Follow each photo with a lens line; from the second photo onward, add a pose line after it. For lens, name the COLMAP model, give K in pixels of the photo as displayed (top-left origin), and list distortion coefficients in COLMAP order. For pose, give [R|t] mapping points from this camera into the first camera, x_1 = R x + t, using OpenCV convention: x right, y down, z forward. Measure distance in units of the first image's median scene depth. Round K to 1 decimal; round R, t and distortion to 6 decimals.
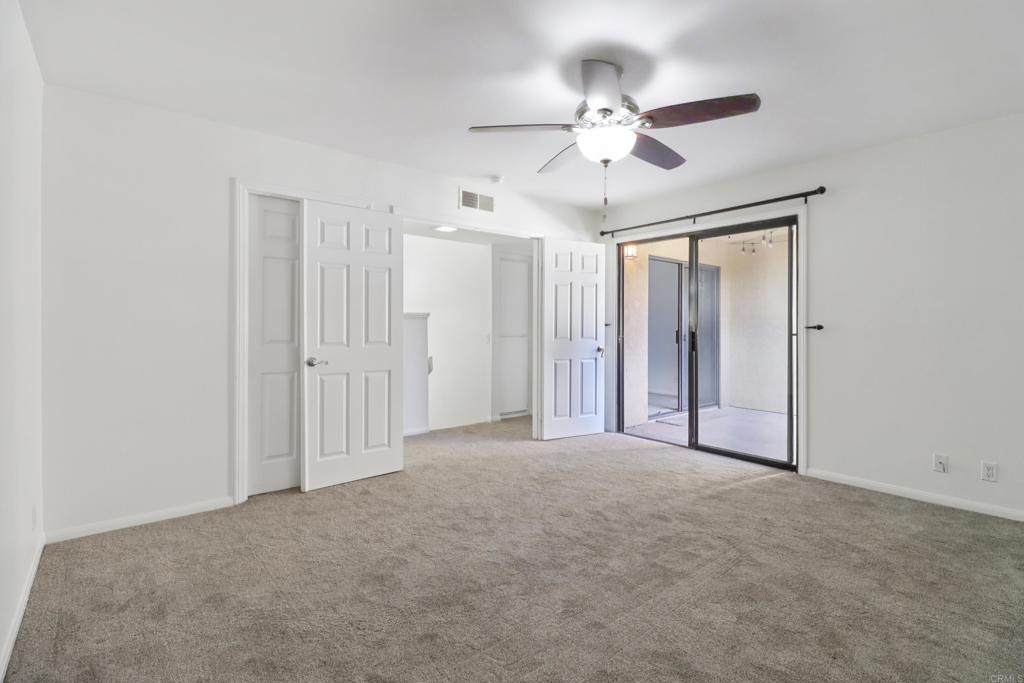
lens RADIAL K [[479.4, 0, 519.0], [0, 479.4, 332.1], [0, 0, 1]] dist [-0.005747, -0.003215]
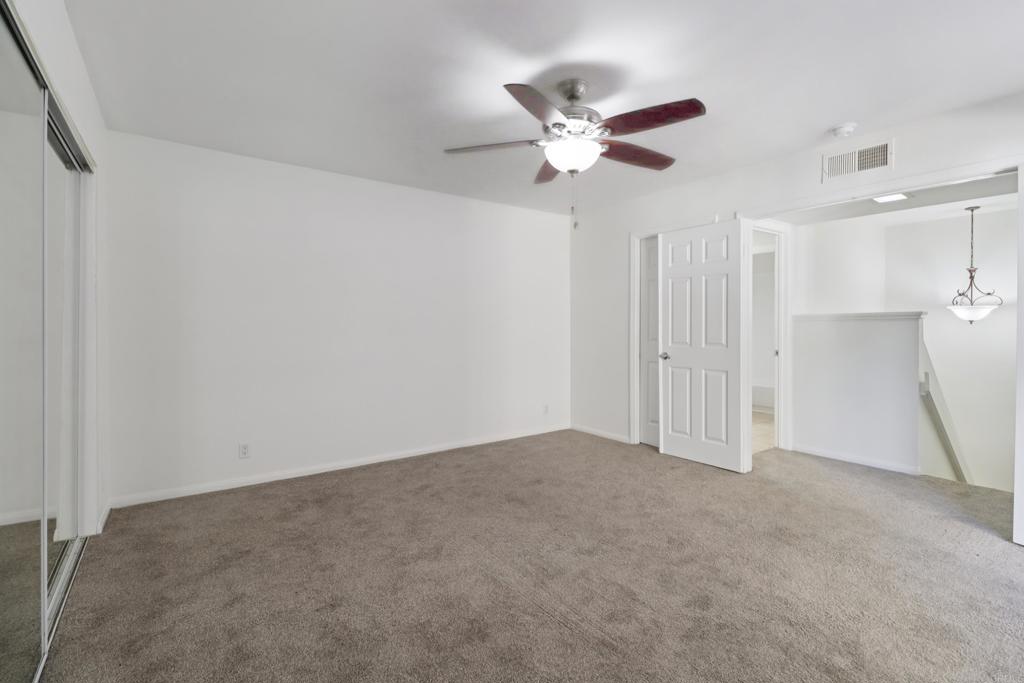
lens RADIAL K [[479.4, 0, 518.4], [0, 479.4, 333.5], [0, 0, 1]] dist [-0.005747, -0.003215]
pose [[-0.072861, 0.017435, -0.997190, 0.840400], [-0.014211, 0.999728, 0.018518, -0.015976], [0.997241, 0.015521, -0.072594, 0.648353]]
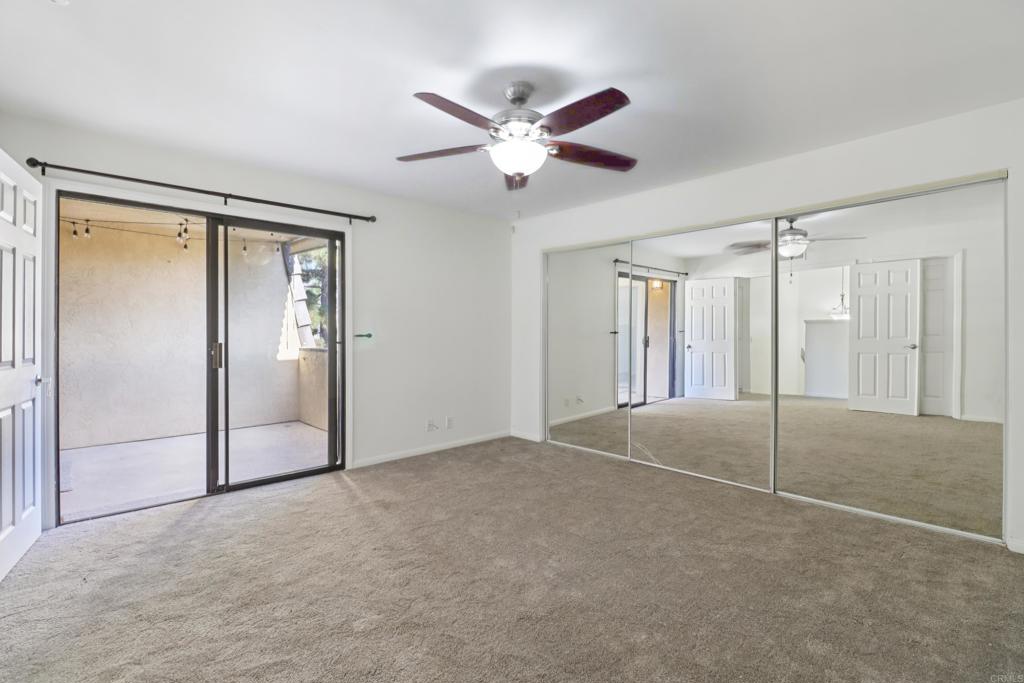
lens RADIAL K [[479.4, 0, 510.7], [0, 479.4, 338.3], [0, 0, 1]] dist [-0.005747, -0.003215]
pose [[-0.068054, -0.009271, 0.997639, -0.559606], [0.018983, 0.999764, 0.010586, -0.008905], [-0.997501, 0.019659, -0.067862, 0.735947]]
